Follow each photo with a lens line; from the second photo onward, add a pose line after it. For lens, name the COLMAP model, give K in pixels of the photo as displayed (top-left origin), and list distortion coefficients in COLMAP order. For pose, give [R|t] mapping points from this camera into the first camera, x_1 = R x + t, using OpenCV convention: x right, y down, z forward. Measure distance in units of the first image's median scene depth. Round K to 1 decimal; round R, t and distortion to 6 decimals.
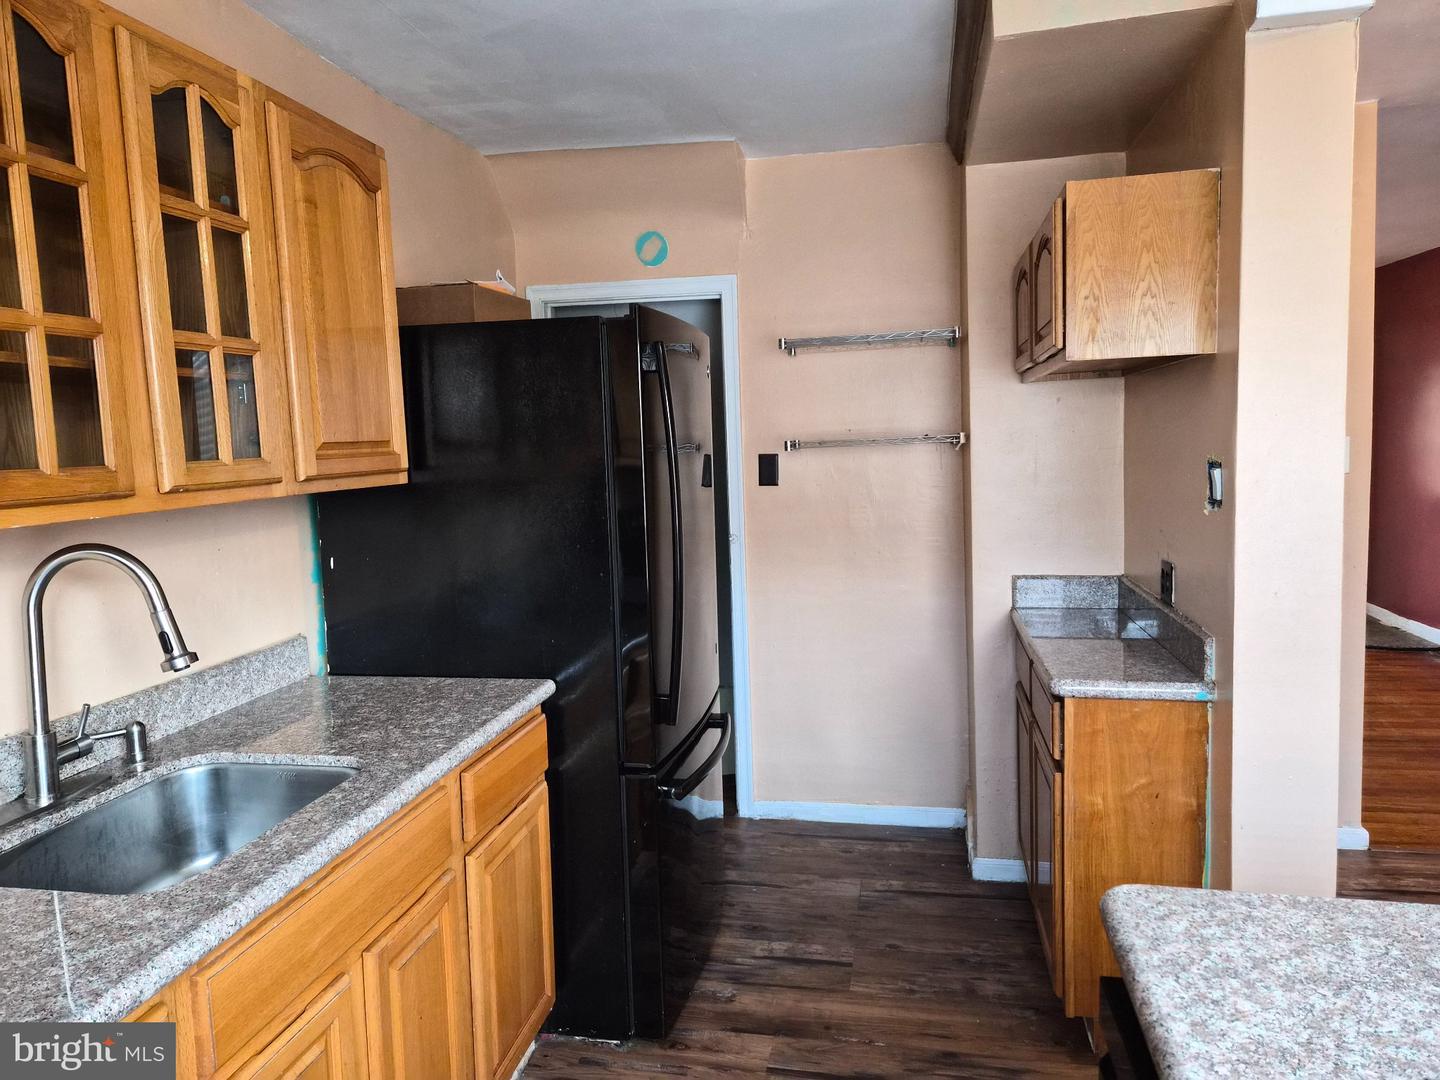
lens RADIAL K [[968.3, 0, 728.9], [0, 968.3, 527.7], [0, 0, 1]] dist [0.056568, -0.036773]
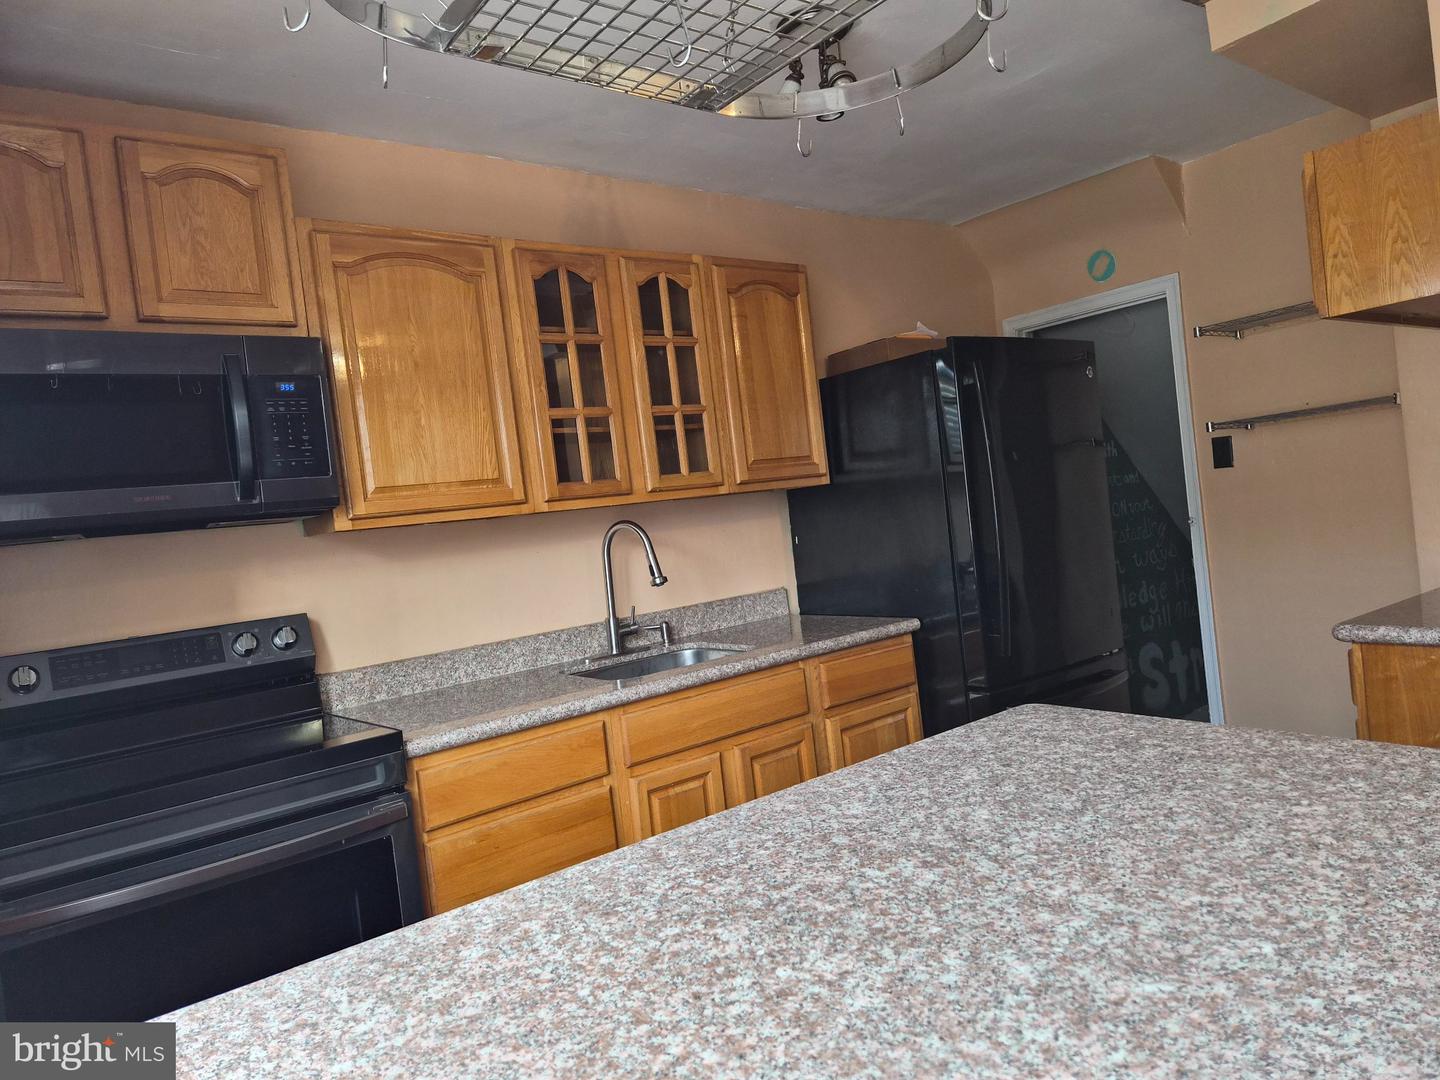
lens RADIAL K [[968.3, 0, 720.5], [0, 968.3, 540.0], [0, 0, 1]] dist [0.056568, -0.036773]
pose [[0.744045, -0.034568, -0.667234, 0.604011], [0.024091, 0.999399, -0.024913, 0.083538], [0.667695, 0.002462, 0.744431, -0.236669]]
